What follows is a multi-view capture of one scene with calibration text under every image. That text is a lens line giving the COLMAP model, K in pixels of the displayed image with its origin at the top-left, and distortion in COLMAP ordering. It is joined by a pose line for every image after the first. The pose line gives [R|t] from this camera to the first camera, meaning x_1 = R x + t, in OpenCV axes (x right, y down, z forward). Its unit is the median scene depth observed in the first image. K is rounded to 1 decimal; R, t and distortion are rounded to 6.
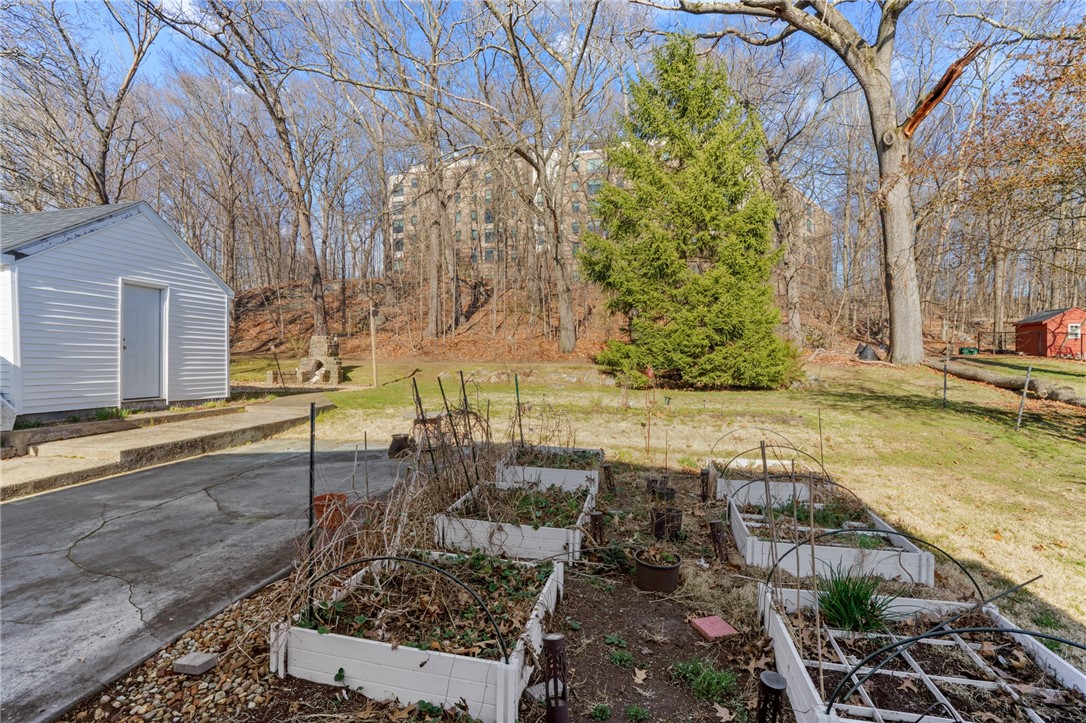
lens RADIAL K [[502.9, 0, 535.3], [0, 502.9, 370.8], [0, 0, 1]] dist [-0.054350, 0.027793]
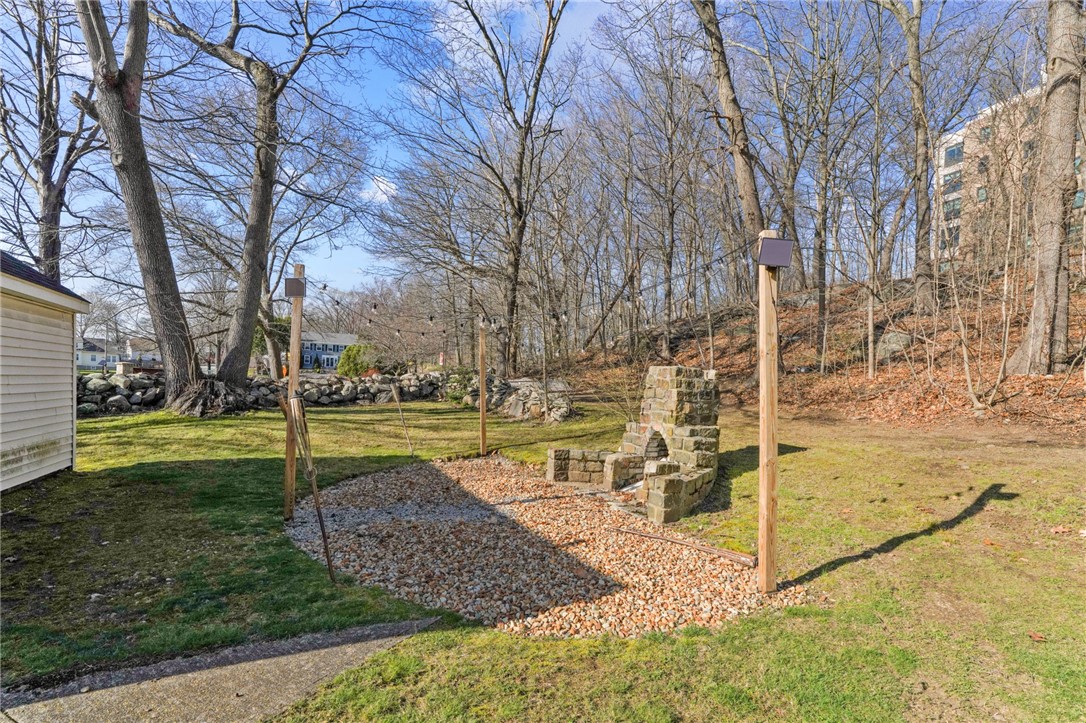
lens RADIAL K [[522.2, 0, 541.7], [0, 522.2, 406.2], [0, 0, 1]] dist [-0.043812, 0.023766]
pose [[0.594641, 0.043648, -0.802806, -0.127511], [-0.051711, 0.998534, 0.015988, -0.030228], [0.802327, 0.032007, 0.596026, 0.504667]]
